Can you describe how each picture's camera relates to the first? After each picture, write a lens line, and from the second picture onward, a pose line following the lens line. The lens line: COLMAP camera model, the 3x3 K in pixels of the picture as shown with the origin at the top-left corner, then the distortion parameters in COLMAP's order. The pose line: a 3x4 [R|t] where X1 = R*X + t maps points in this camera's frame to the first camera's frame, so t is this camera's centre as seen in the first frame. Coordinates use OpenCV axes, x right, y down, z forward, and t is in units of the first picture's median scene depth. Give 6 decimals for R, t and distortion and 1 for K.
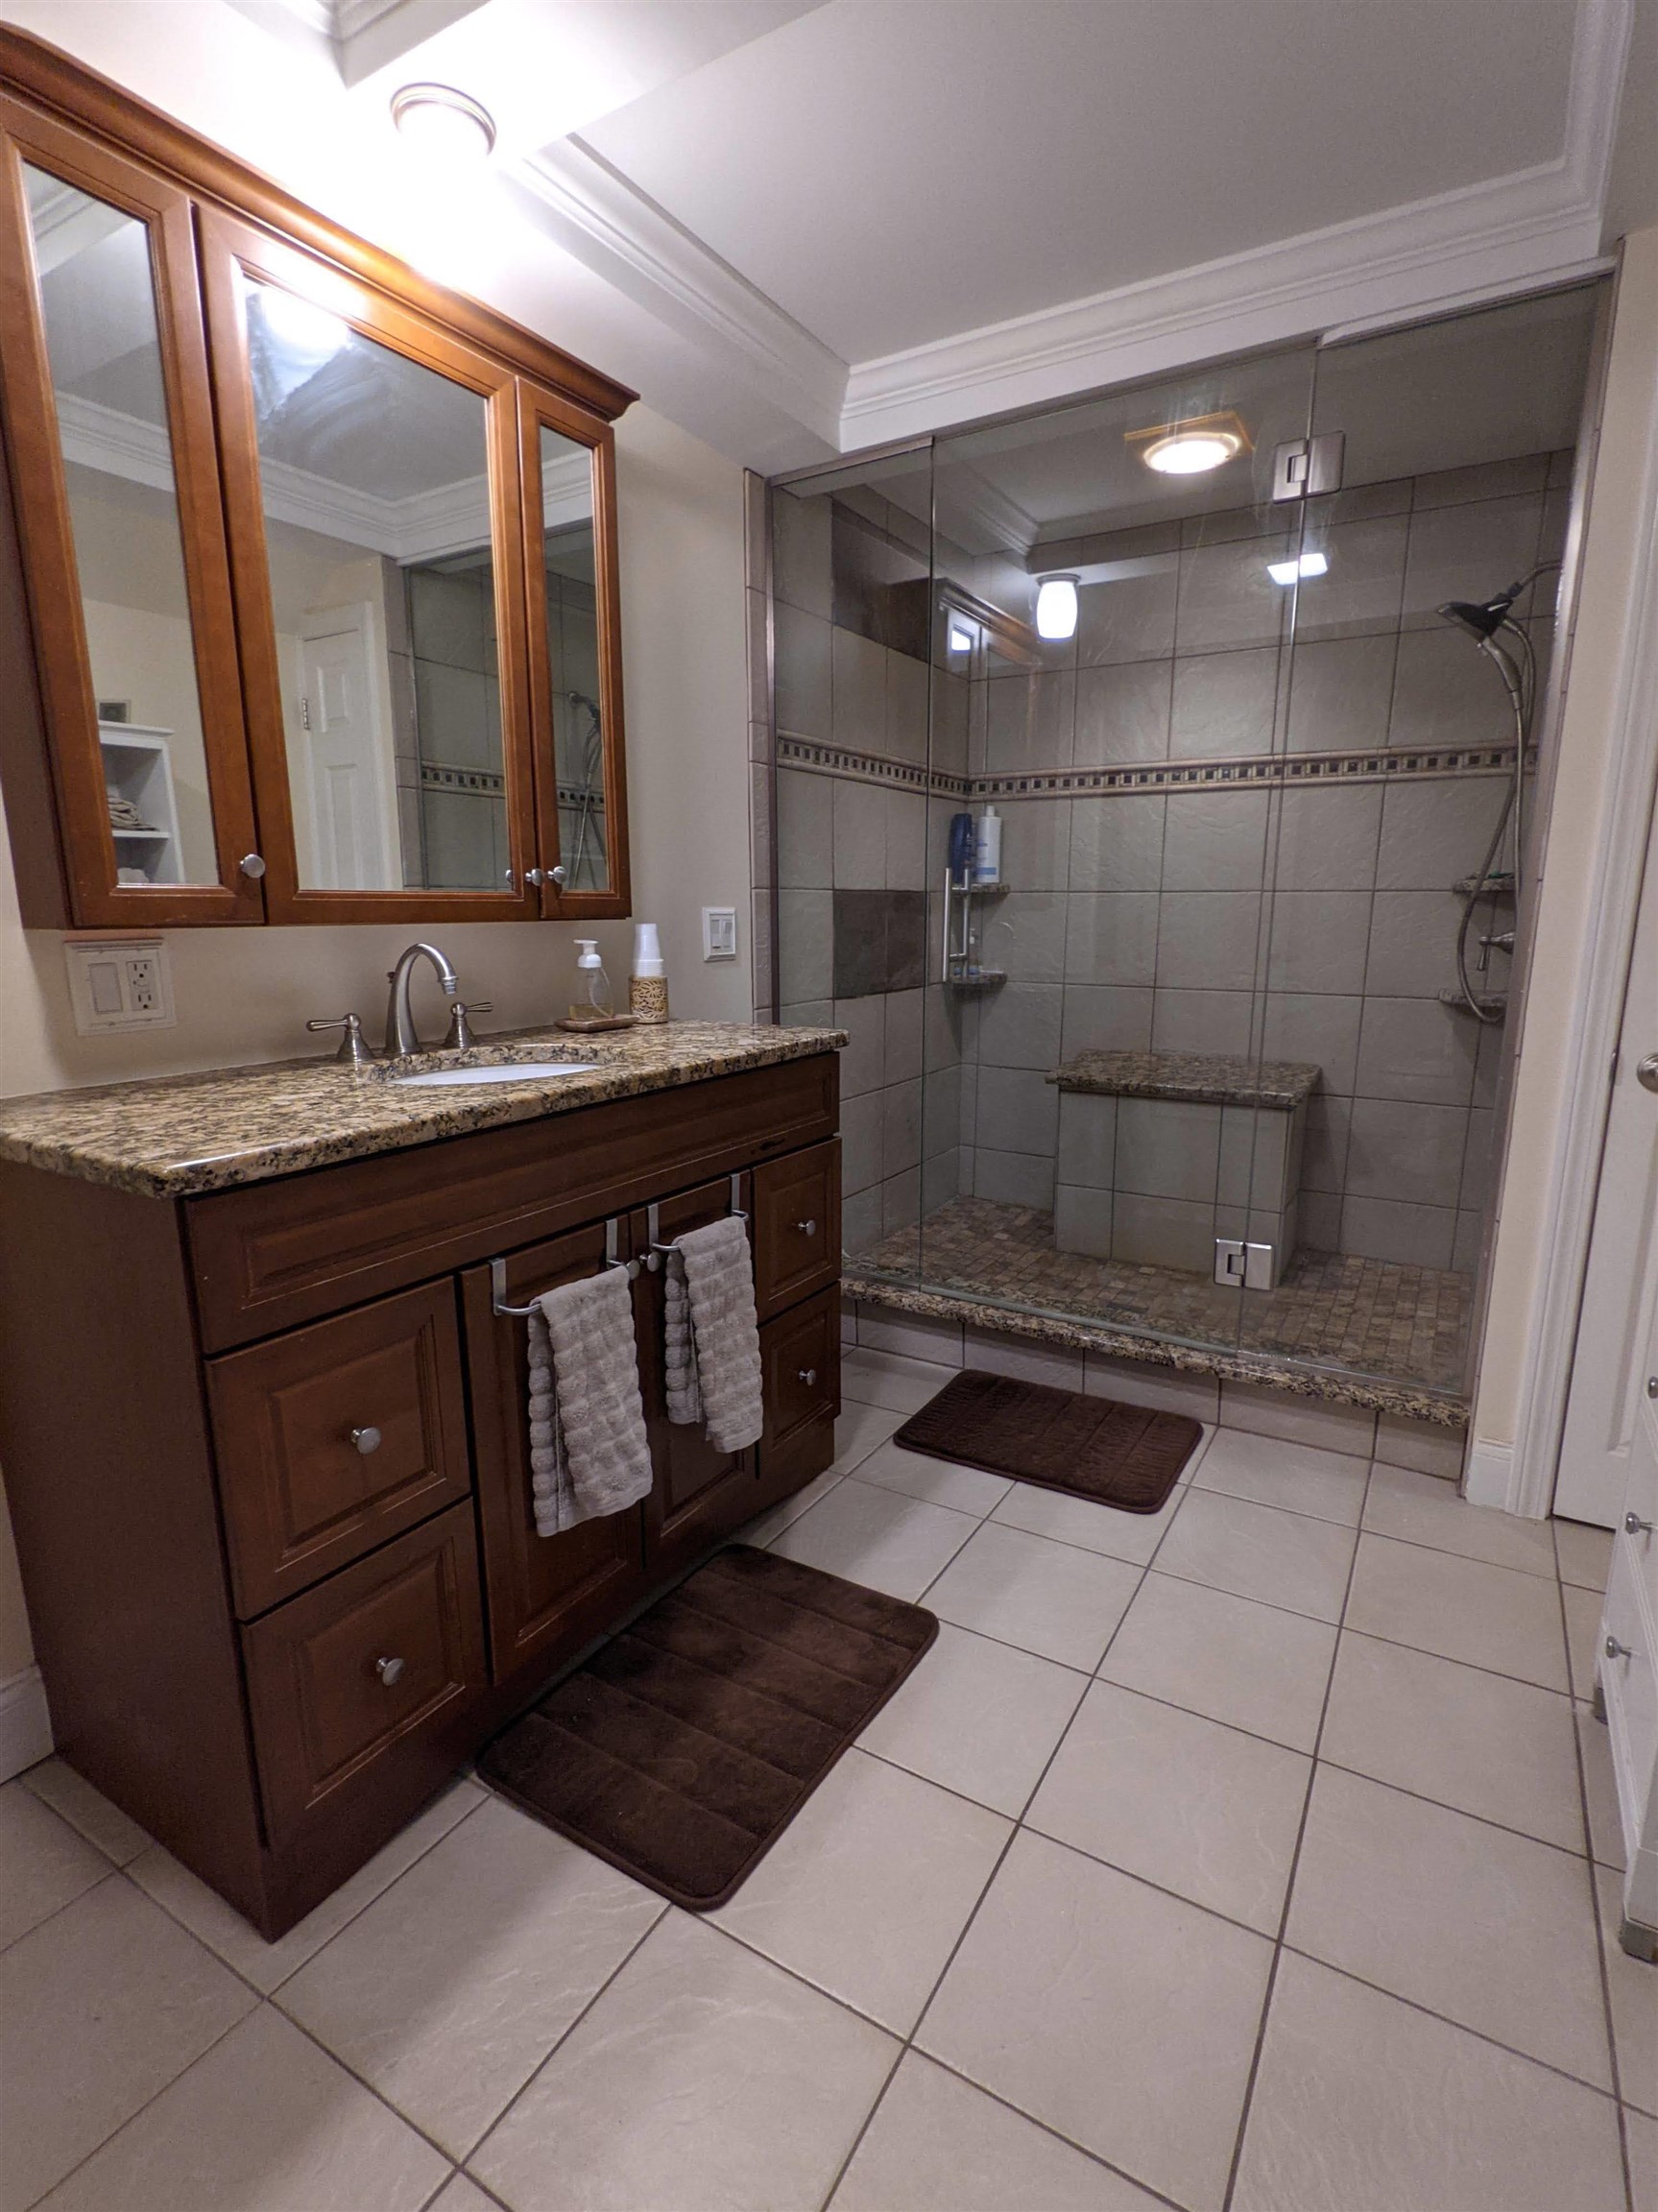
lens RADIAL K [[1055.4, 0, 829.0], [0, 1055.4, 1106.0], [0, 0, 1]] dist [-0.000462, -0.000506]
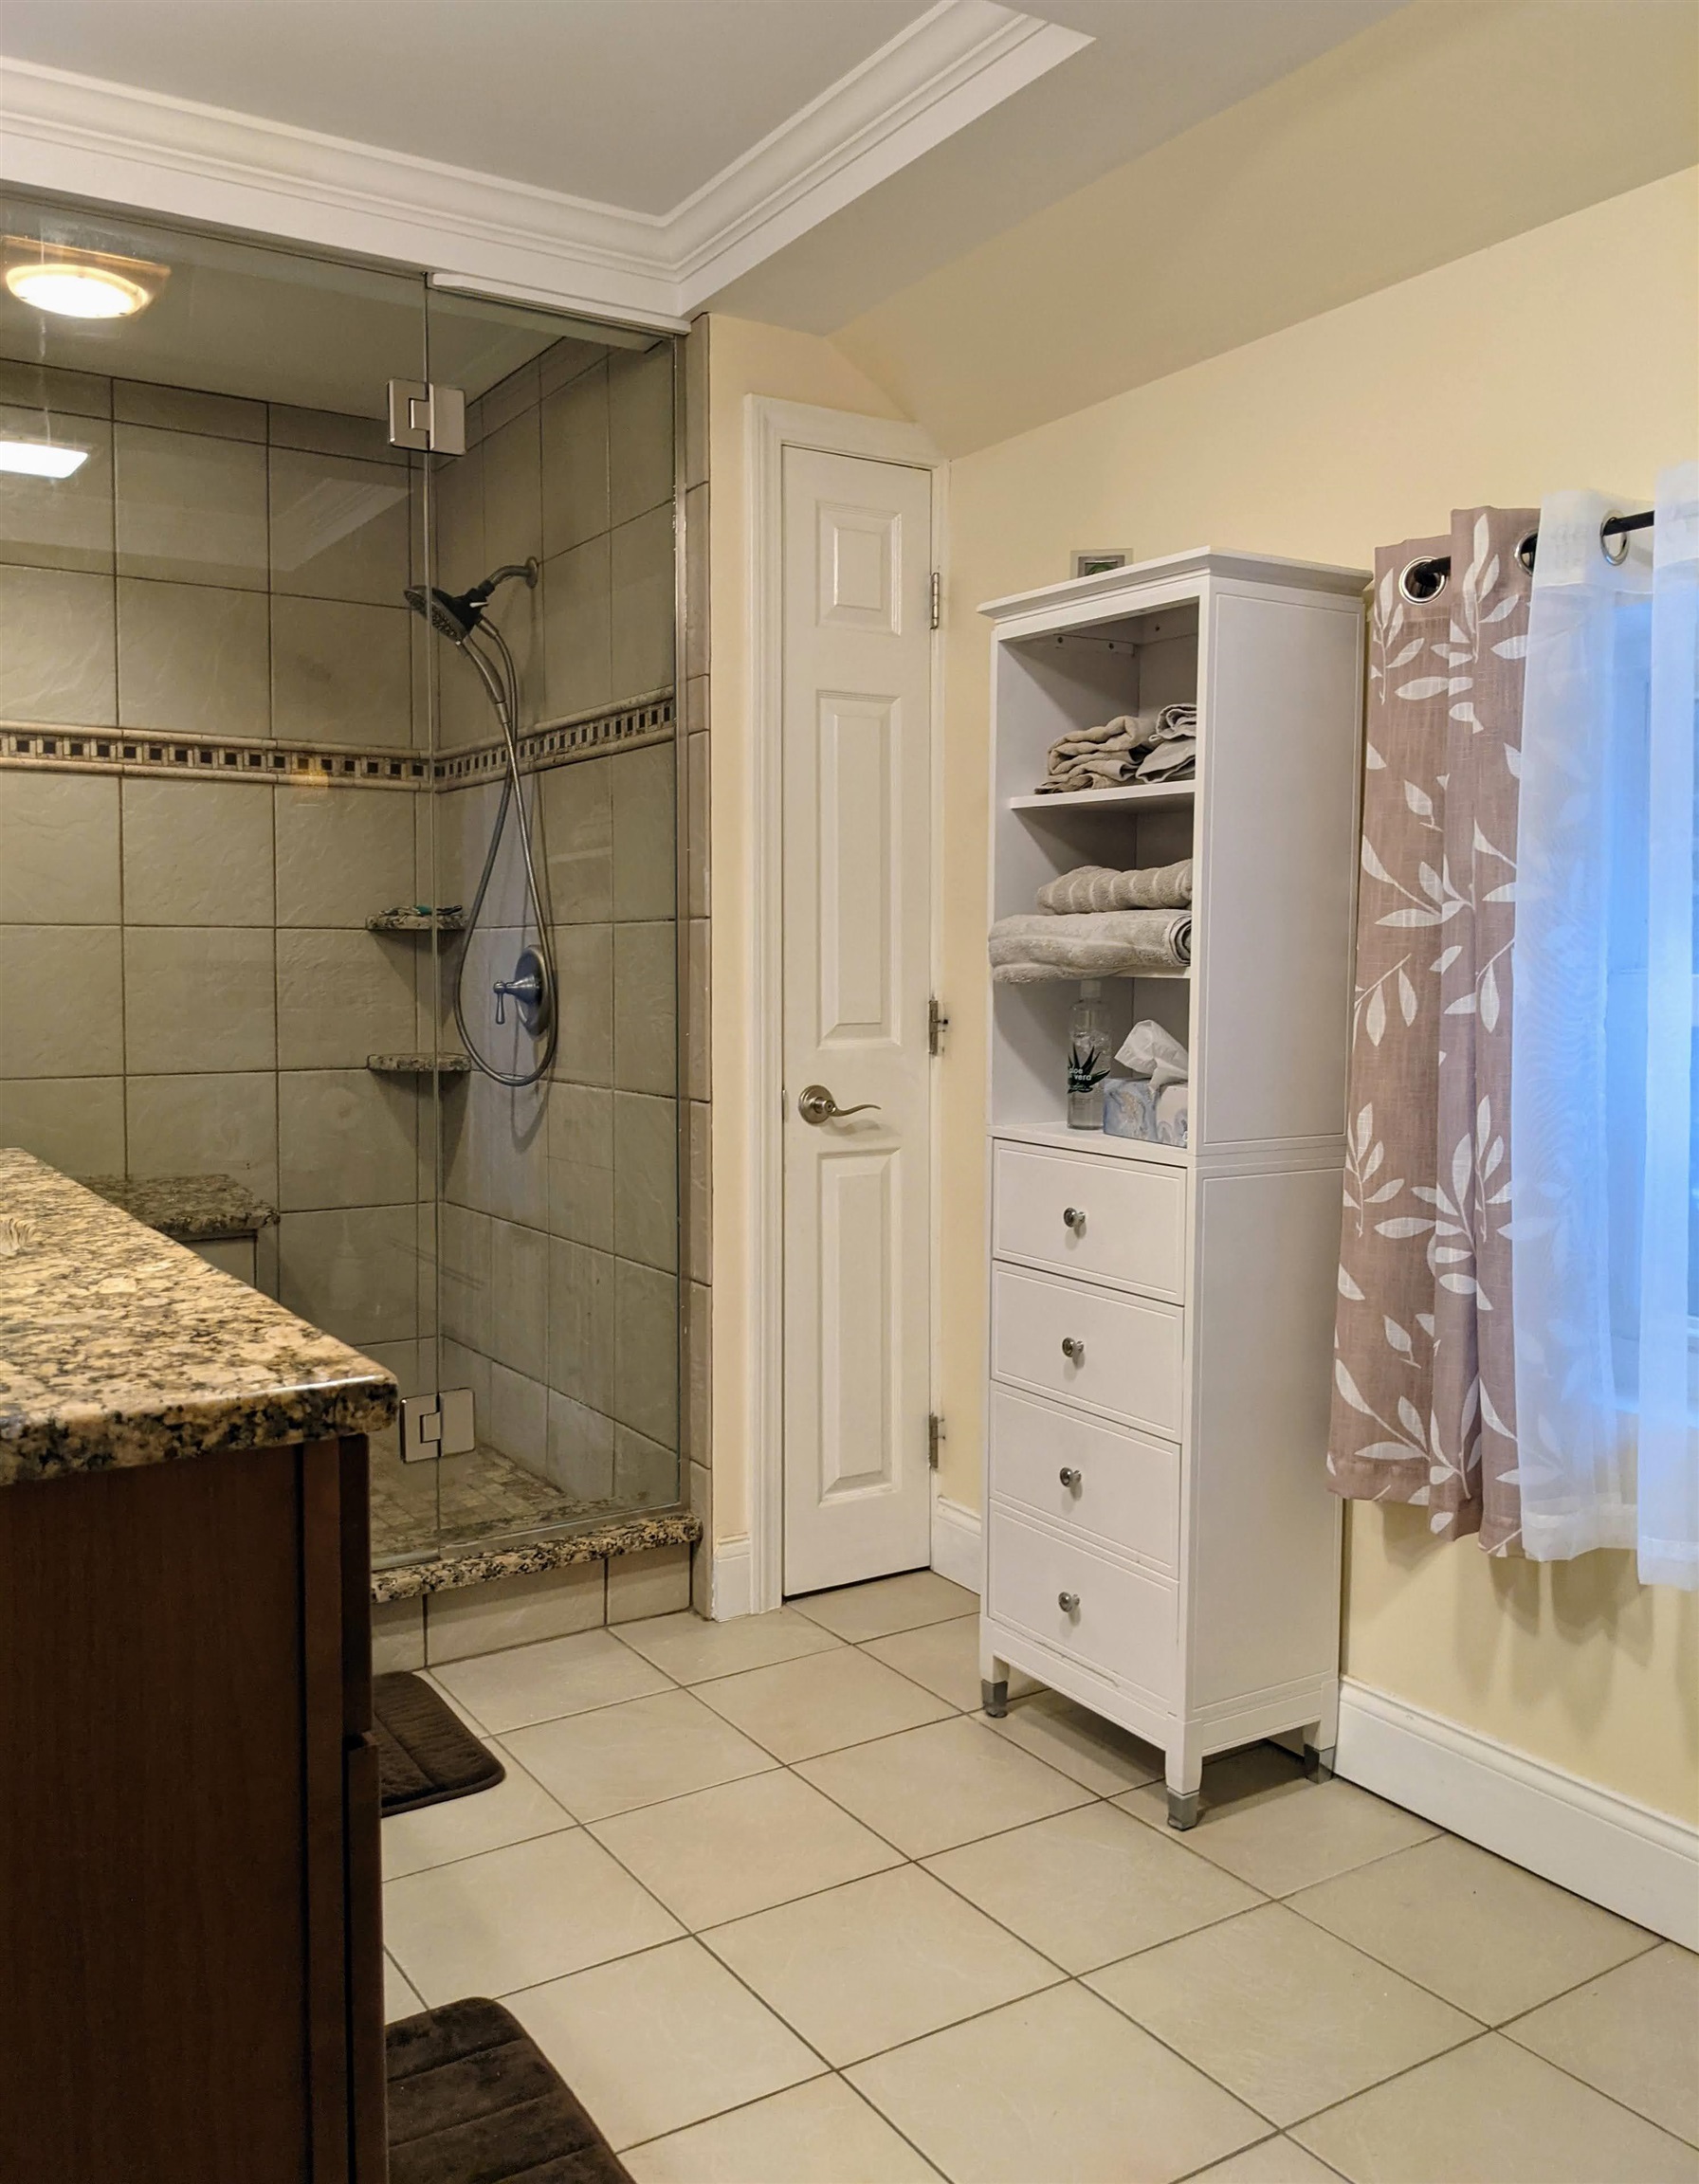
lens RADIAL K [[1799.7, 0, 847.5], [0, 1799.7, 1013.0], [0, 0, 1]] dist [0.008138, 0.000004]
pose [[0.442518, -0.024988, 0.896411, -0.512444], [0.166794, 0.984462, -0.054896, -0.012789], [-0.881112, 0.173808, 0.439810, 0.133591]]
